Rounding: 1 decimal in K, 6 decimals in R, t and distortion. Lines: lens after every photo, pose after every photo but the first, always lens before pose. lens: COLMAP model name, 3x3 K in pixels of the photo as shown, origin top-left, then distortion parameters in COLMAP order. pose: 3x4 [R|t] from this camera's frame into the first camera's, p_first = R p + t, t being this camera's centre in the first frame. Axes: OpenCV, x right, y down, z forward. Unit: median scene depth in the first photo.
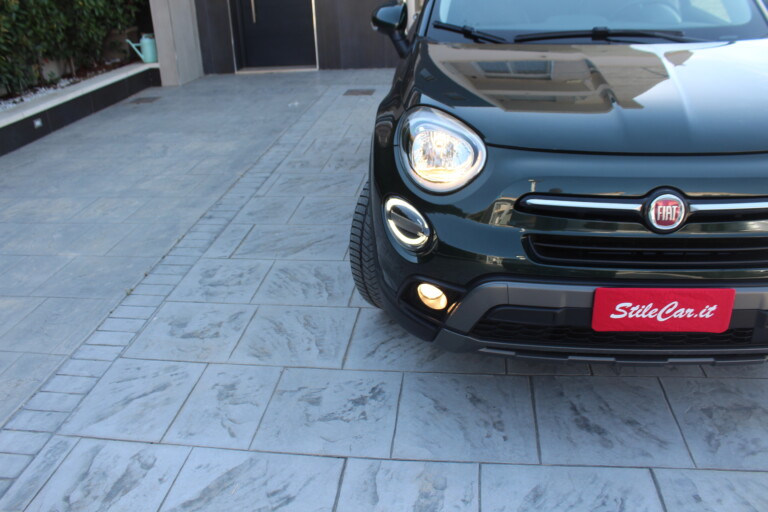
lens RADIAL K [[653.9, 0, 384.0], [0, 653.9, 256.0], [0, 0, 1]] dist [-0.165182, 0.150494]
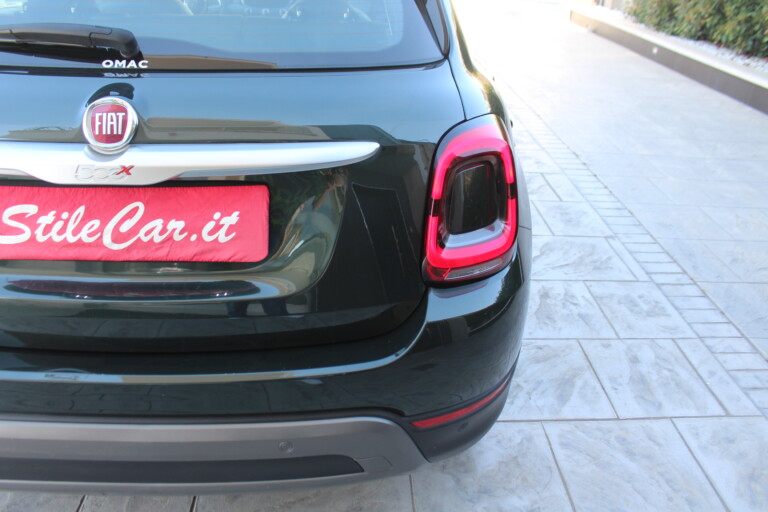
lens RADIAL K [[653.9, 0, 384.0], [0, 653.9, 256.0], [0, 0, 1]] dist [-0.165182, 0.150494]
pose [[-0.985503, 0.098471, -0.138153, 0.206201], [-0.051922, 0.600185, 0.798174, -0.711533], [0.161515, 0.793776, -0.586372, 1.438641]]
